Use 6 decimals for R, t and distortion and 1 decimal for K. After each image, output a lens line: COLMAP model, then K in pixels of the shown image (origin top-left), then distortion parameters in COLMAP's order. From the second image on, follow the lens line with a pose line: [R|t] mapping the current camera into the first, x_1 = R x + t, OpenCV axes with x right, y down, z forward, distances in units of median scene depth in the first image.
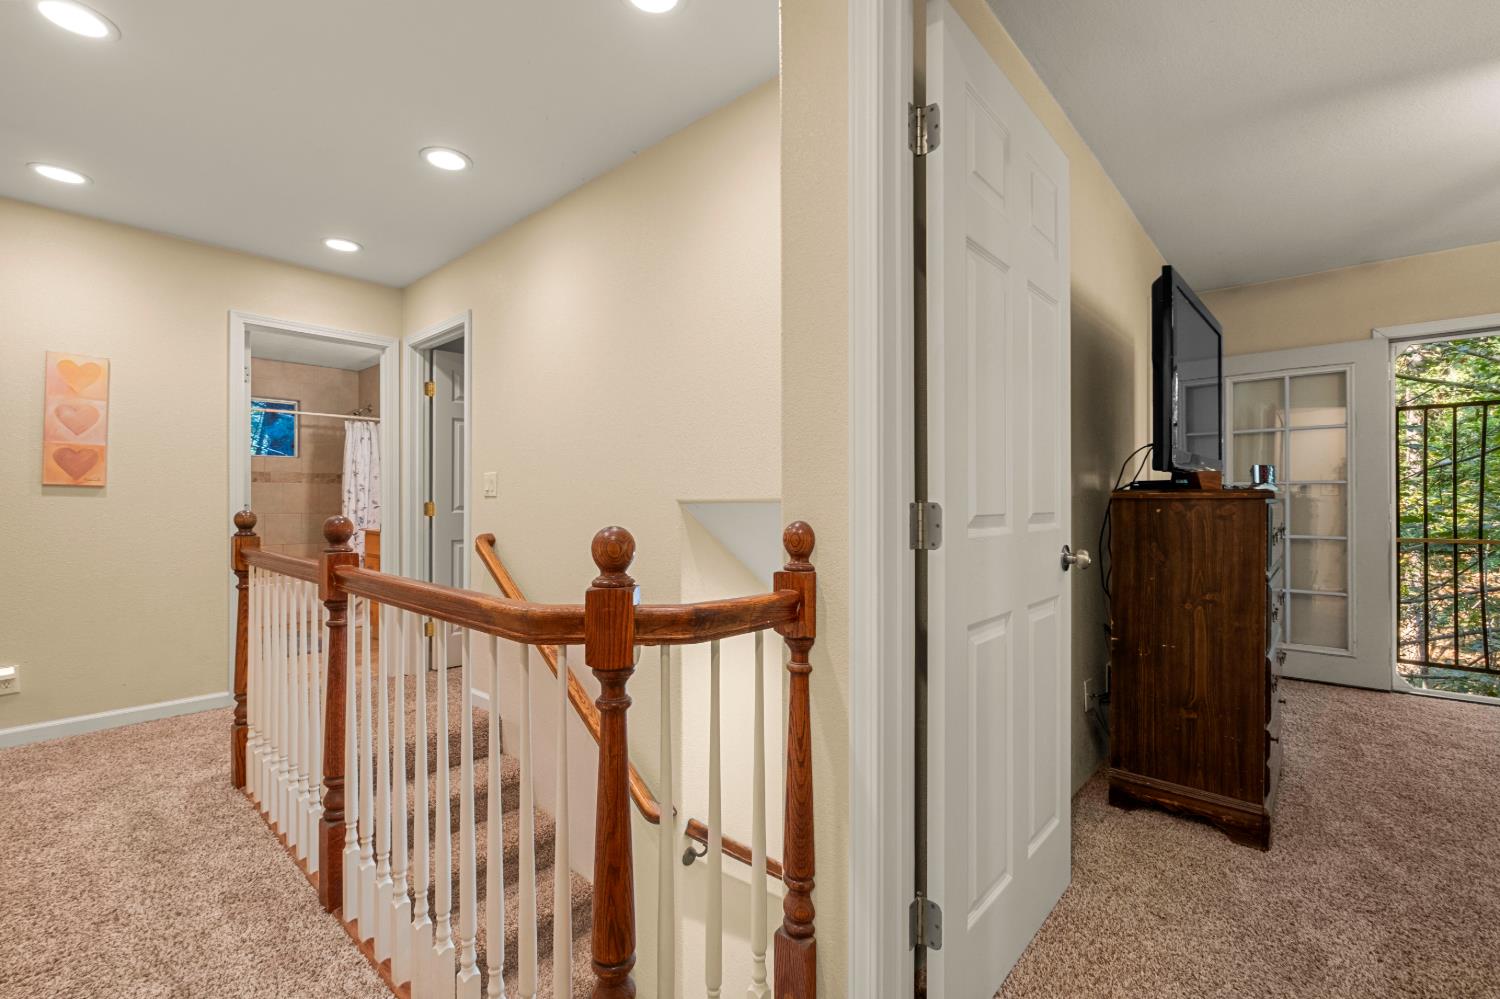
lens RADIAL K [[645.3, 0, 751.3], [0, 645.3, 492.7], [0, 0, 1]] dist [-0.005171, 0.000139]
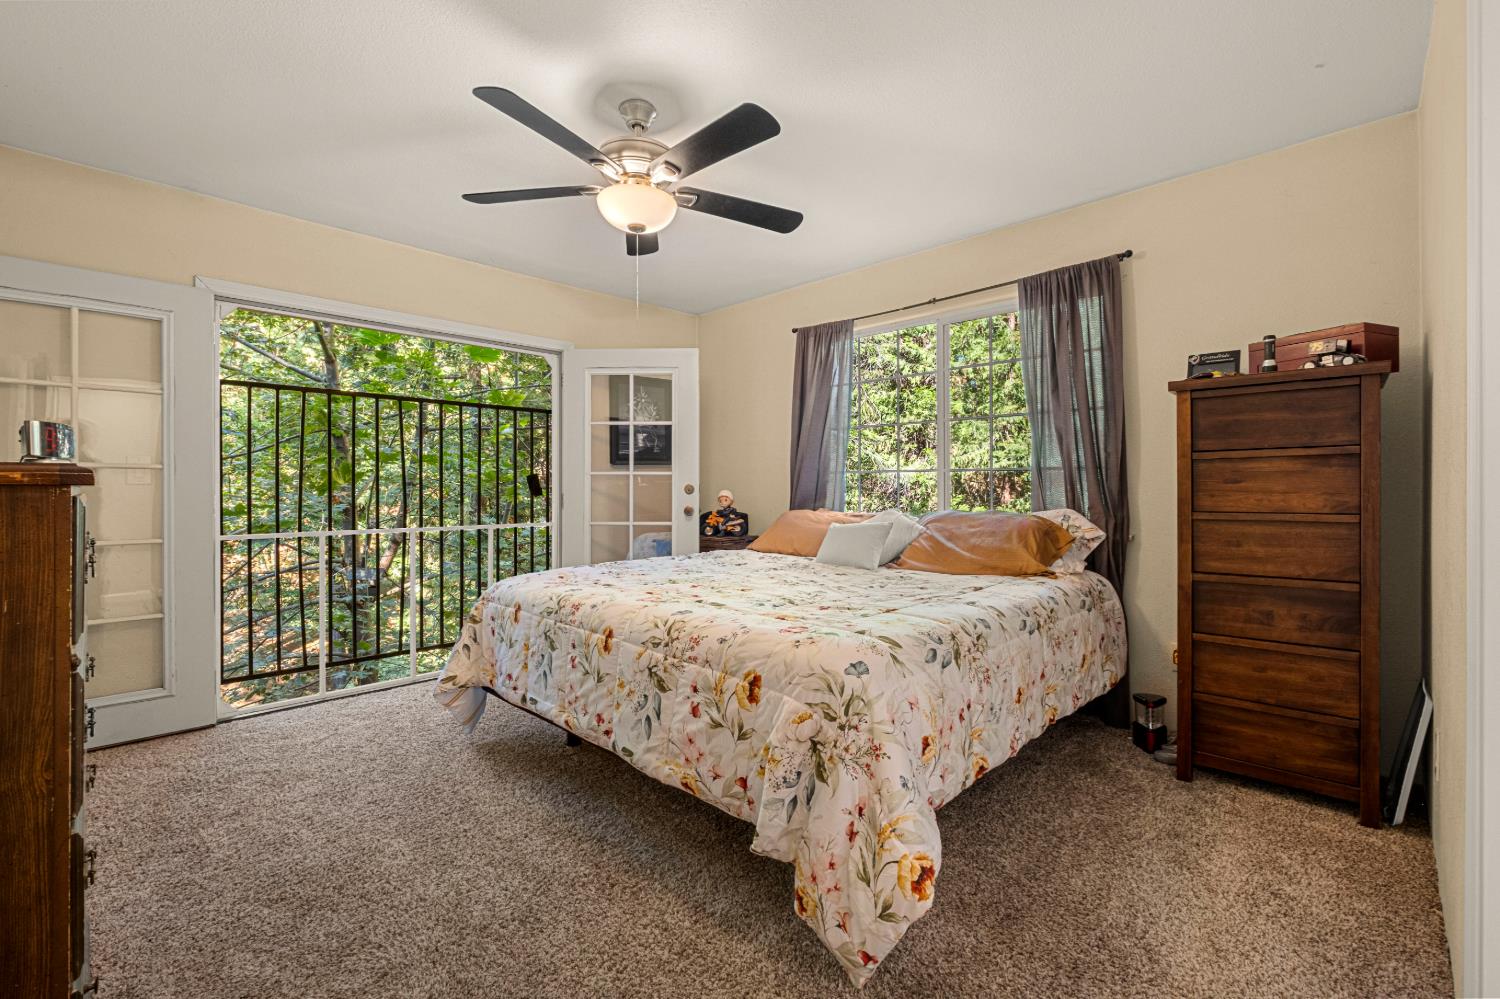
lens RADIAL K [[645.3, 0, 751.3], [0, 645.3, 492.7], [0, 0, 1]] dist [-0.005171, 0.000139]
pose [[0.044890, -0.004829, 0.998980, 0.279488], [-0.009271, 0.999943, 0.005250, 0.005619], [-0.998949, -0.009497, 0.044843, 0.378152]]
